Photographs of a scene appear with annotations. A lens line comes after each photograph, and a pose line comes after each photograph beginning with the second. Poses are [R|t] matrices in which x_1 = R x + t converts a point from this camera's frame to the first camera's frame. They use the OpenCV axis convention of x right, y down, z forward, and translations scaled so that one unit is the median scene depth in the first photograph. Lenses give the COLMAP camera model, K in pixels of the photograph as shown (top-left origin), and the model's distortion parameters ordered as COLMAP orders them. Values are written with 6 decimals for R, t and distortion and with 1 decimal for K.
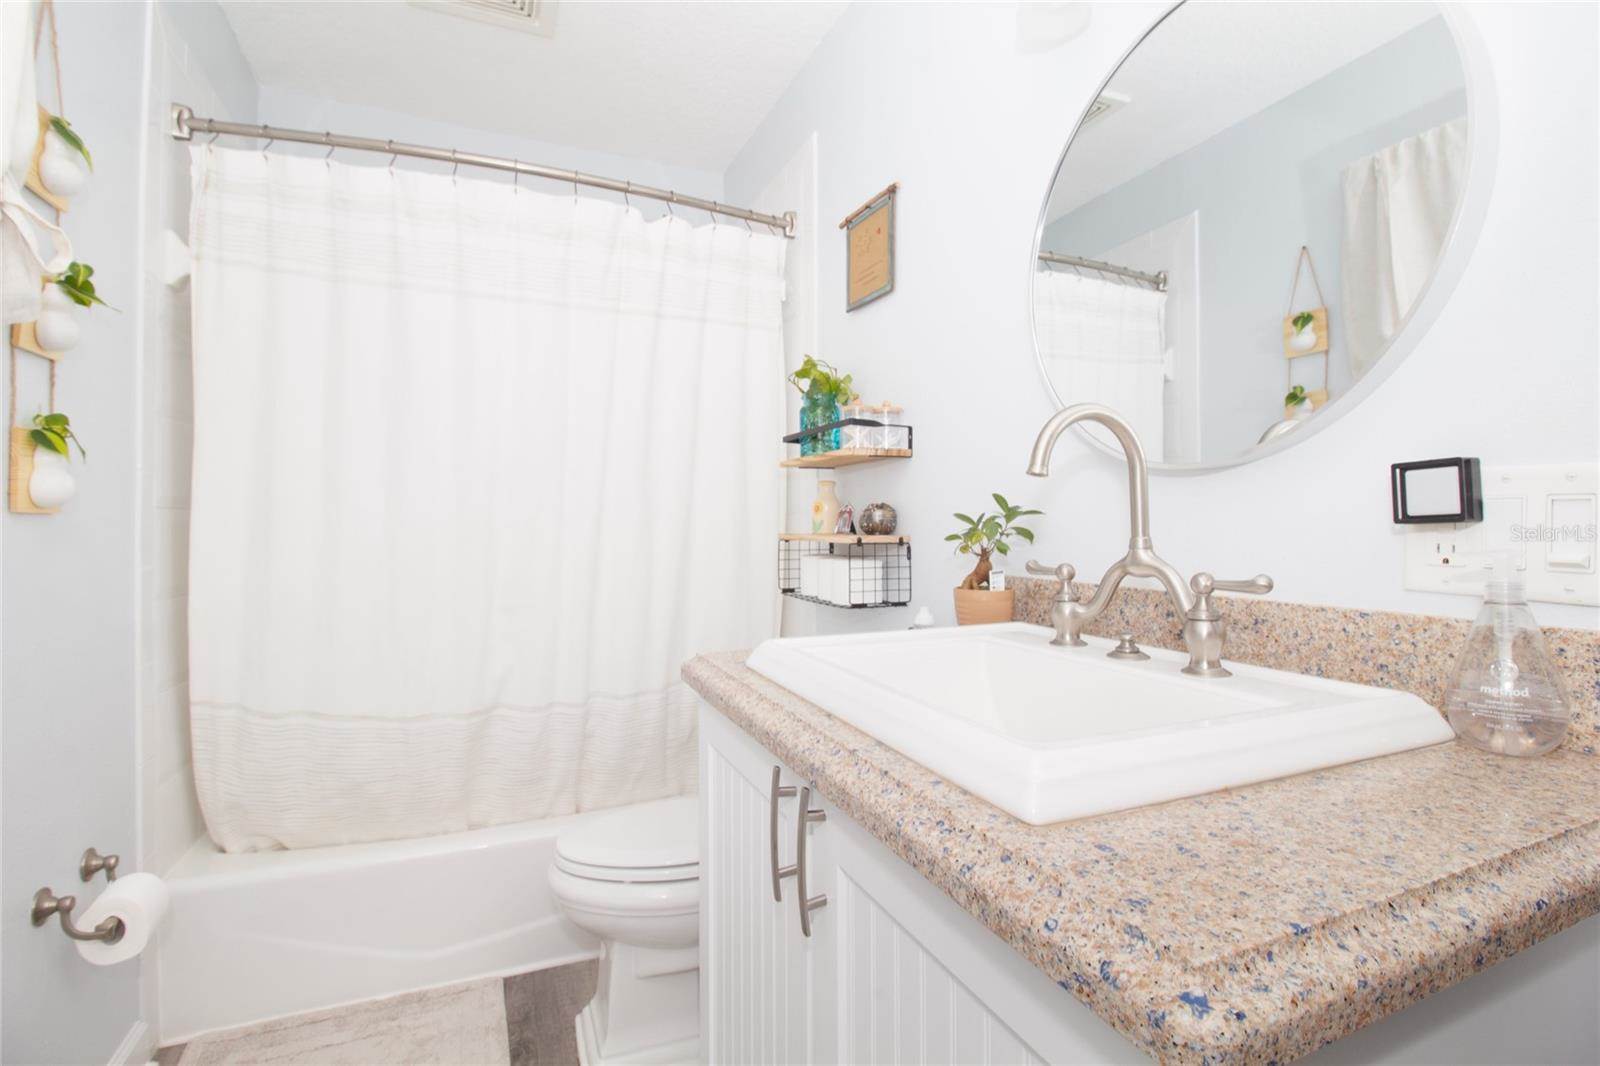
lens RADIAL K [[748.4, 0, 800.0], [0, 748.4, 533.0], [0, 0, 1]] dist [-0.028881, -0.000156]
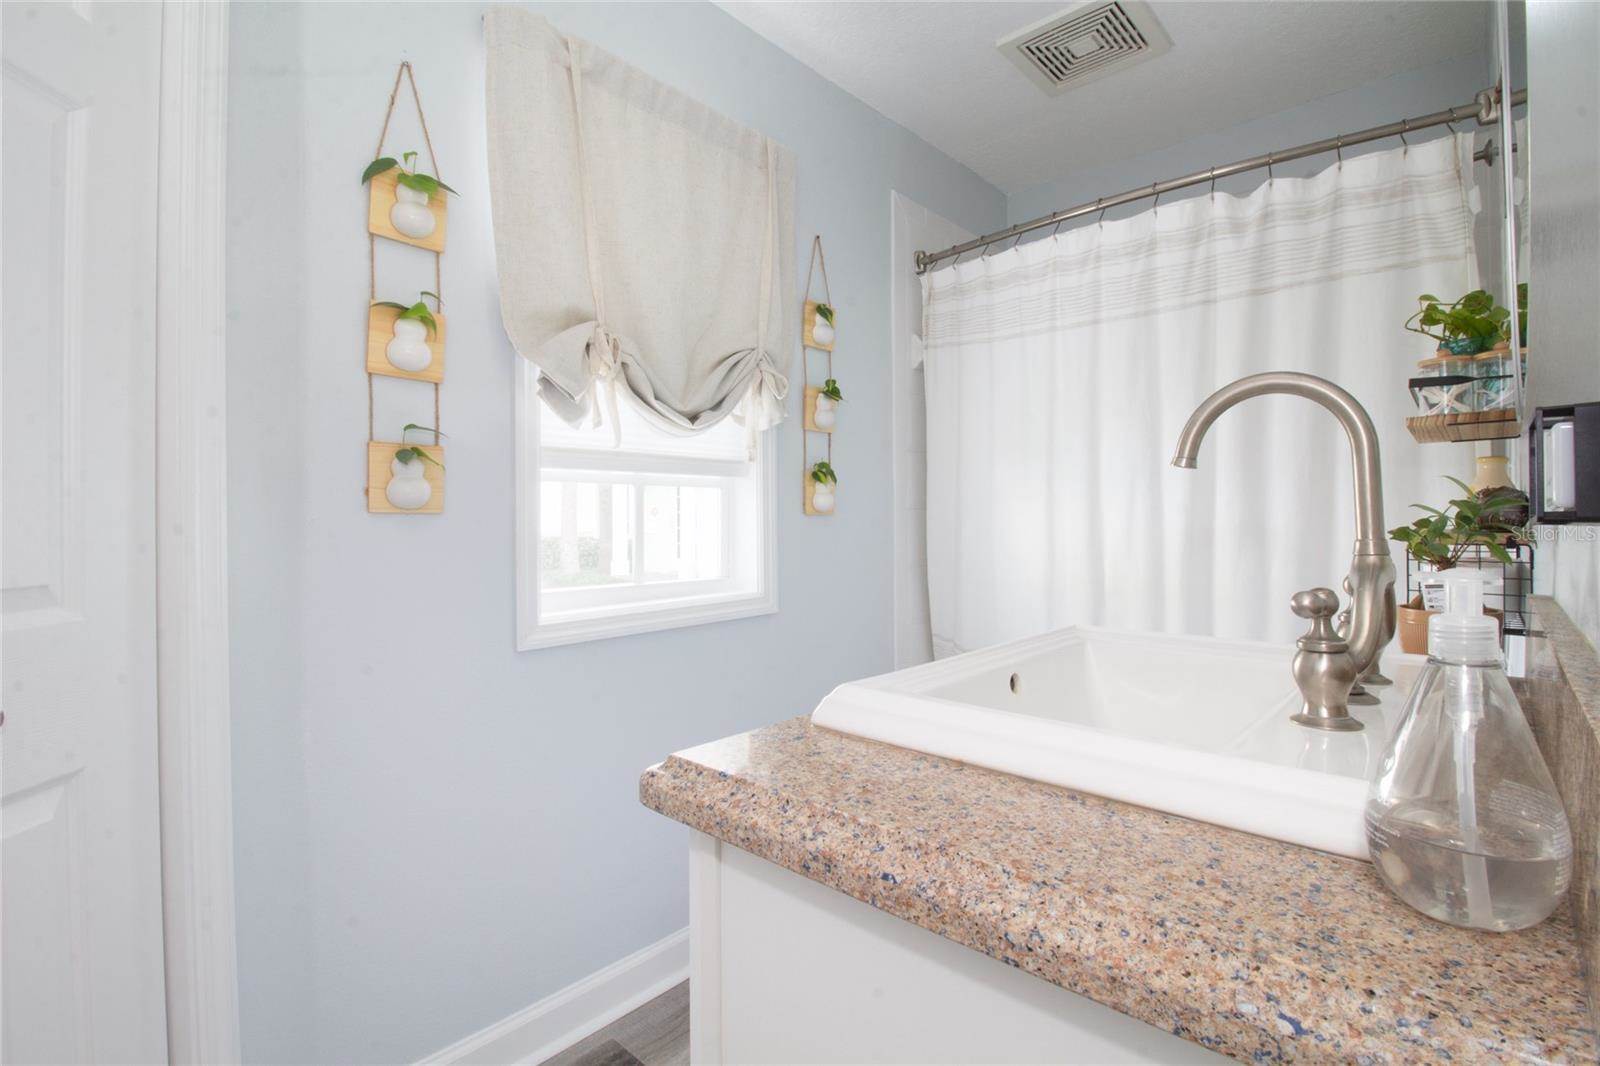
lens RADIAL K [[750.8, 0, 800.0], [0, 750.8, 533.0], [0, 0, 1]] dist [0.000399, -0.000205]
pose [[0.401392, 0.013908, -0.915801, 1.007731], [-0.000942, 0.999890, 0.014772, -0.011516], [0.915906, -0.005066, 0.401362, 0.211198]]
